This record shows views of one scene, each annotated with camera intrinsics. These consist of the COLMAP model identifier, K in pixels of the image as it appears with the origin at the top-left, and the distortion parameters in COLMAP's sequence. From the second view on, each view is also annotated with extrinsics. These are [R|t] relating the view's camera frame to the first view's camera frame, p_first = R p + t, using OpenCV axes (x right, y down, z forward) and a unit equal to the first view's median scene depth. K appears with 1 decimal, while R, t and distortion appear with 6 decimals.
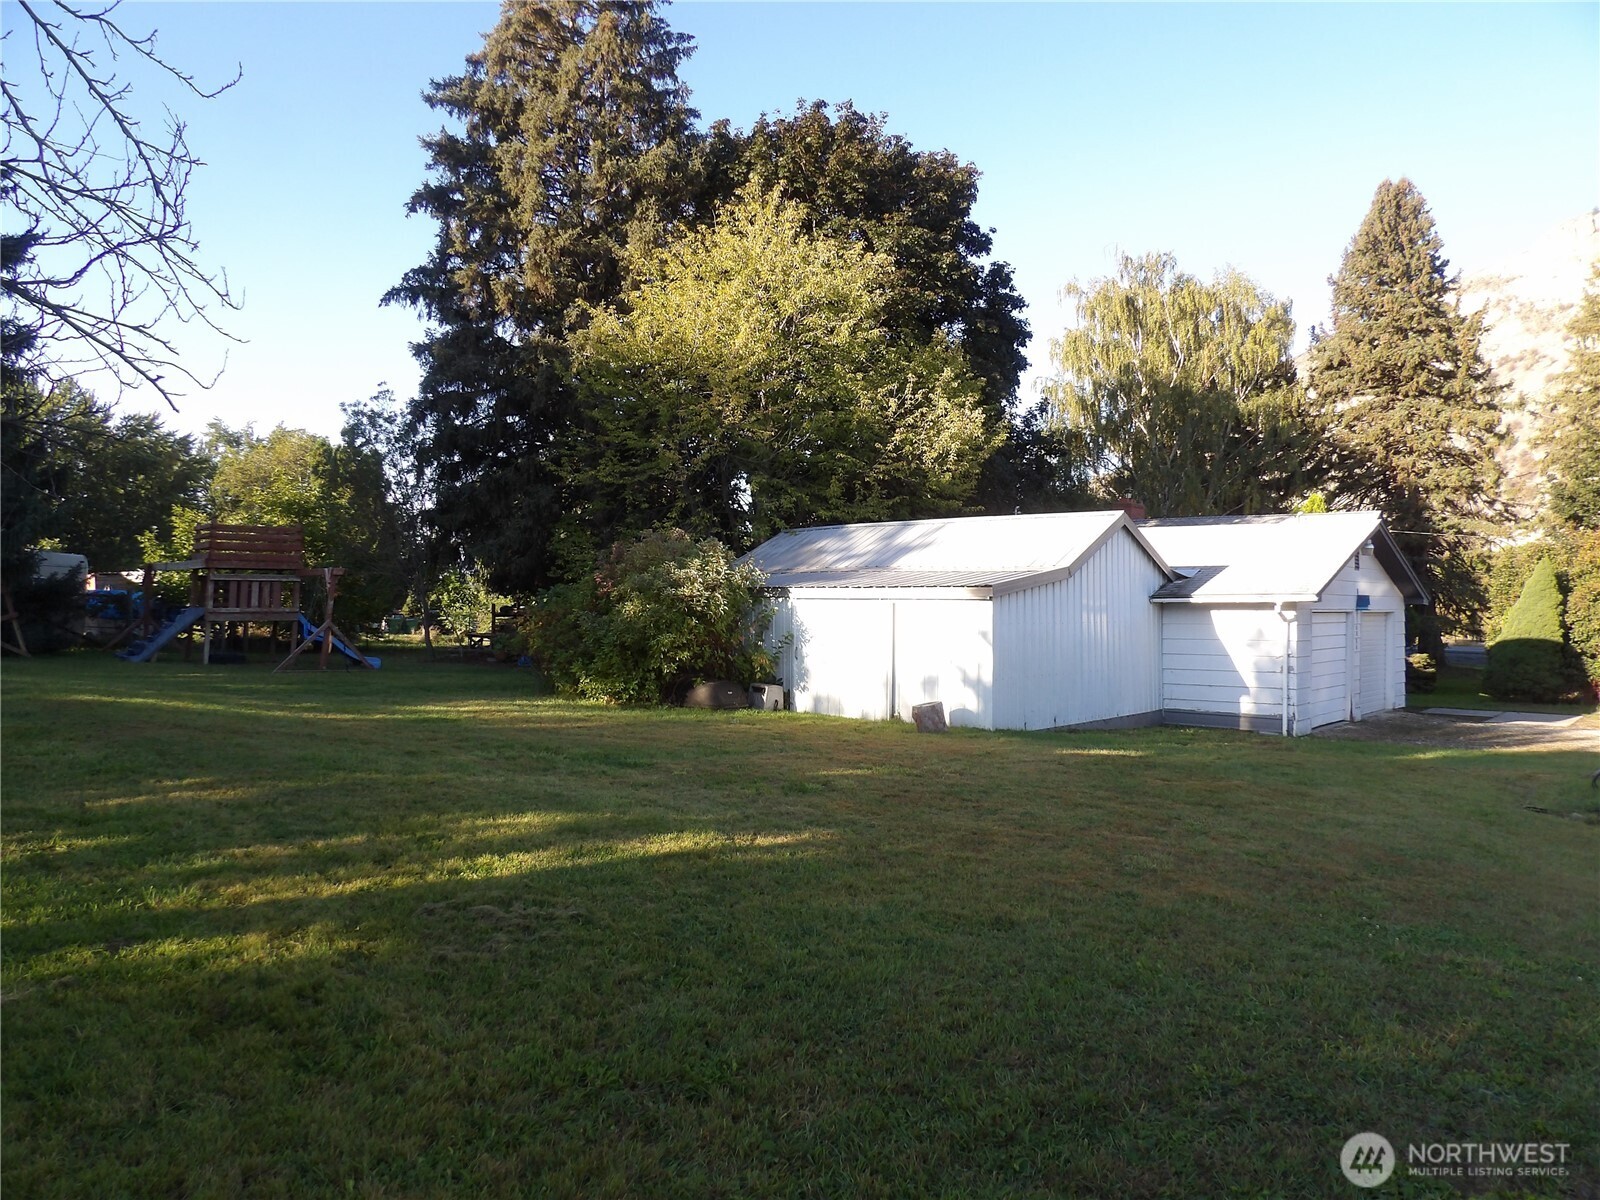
lens RADIAL K [[1148.0, 0, 804.1], [0, 1148.0, 600.5], [0, 0, 1]] dist [-0.037134, 0.045033]
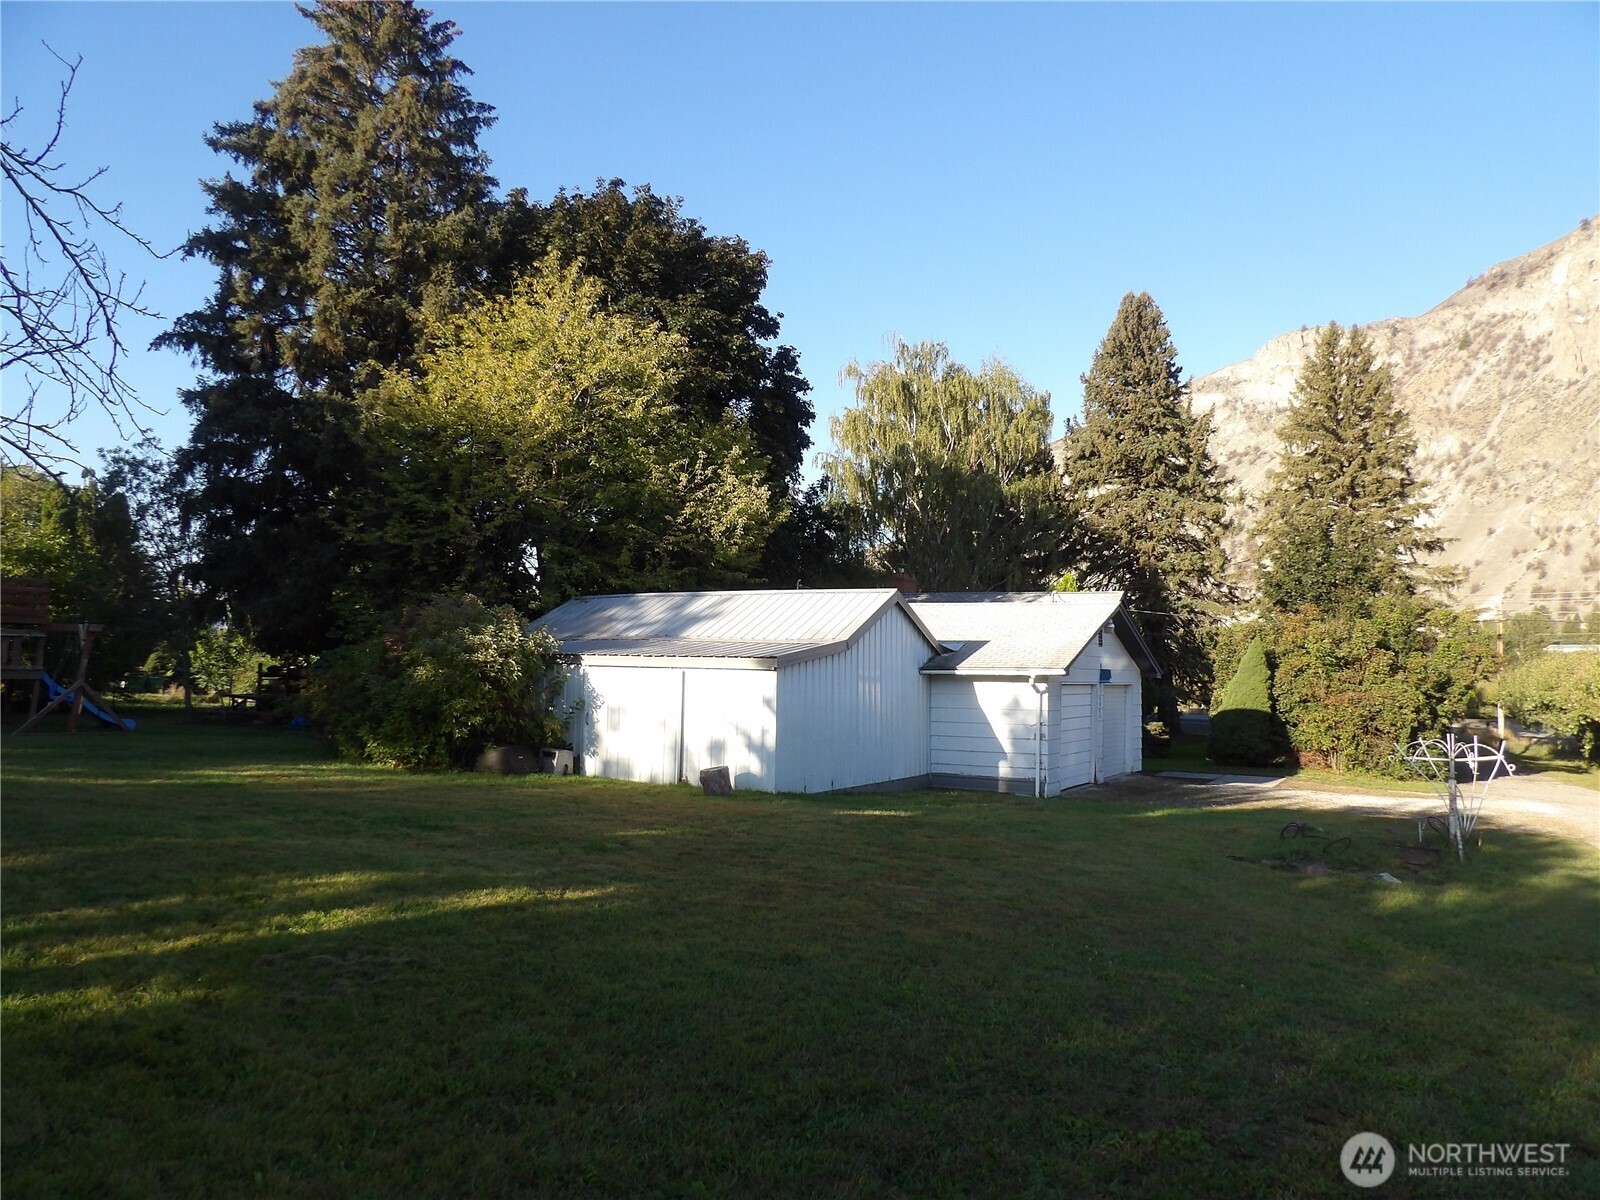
lens RADIAL K [[1148.0, 0, 805.9], [0, 1148.0, 600.9], [0, 0, 1]] dist [-0.037134, 0.045033]
pose [[0.981200, 0.026281, 0.191198, -0.010477], [-0.015711, 0.998274, -0.056586, -0.003338], [-0.192355, 0.052519, 0.979919, -0.038232]]
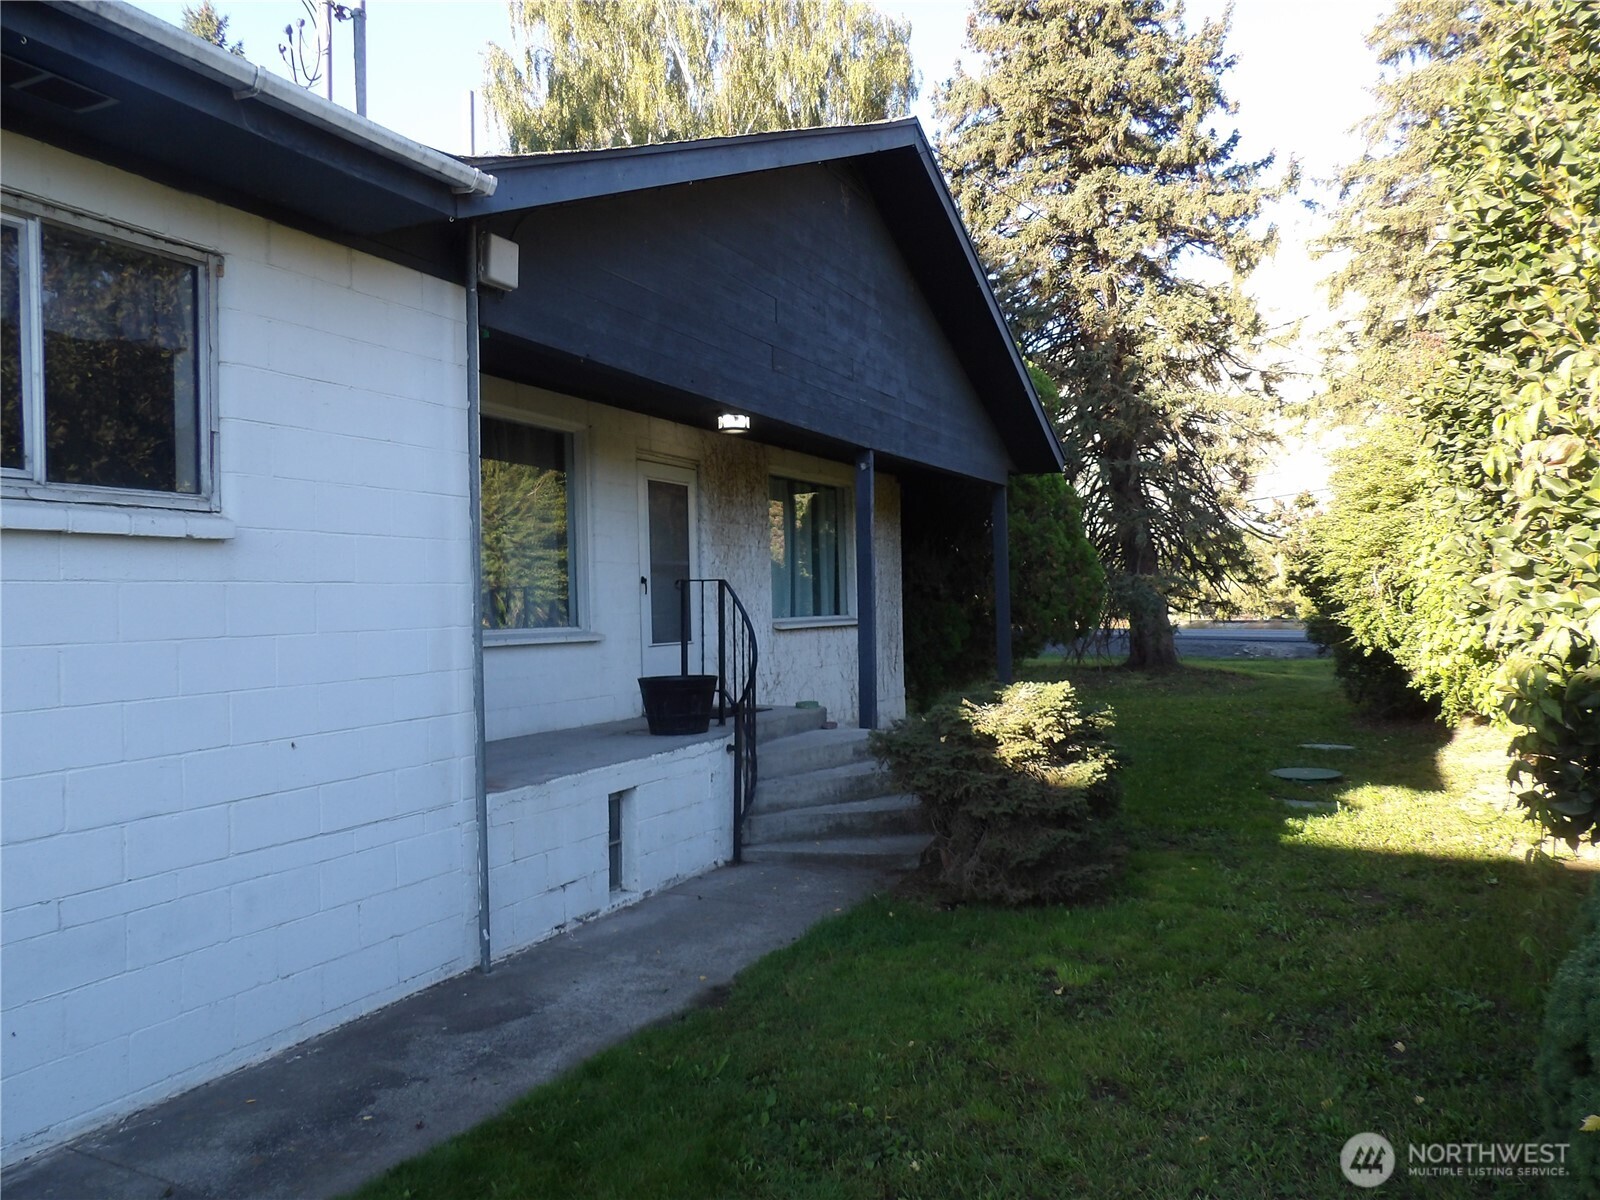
lens RADIAL K [[1148.0, 0, 798.2], [0, 1148.0, 602.1], [0, 0, 1]] dist [-0.037134, 0.045033]
pose [[0.981384, -0.023945, 0.190559, 0.723924], [0.023287, 0.999713, 0.005688, 0.049737], [-0.190641, -0.001145, 0.981659, 1.275856]]
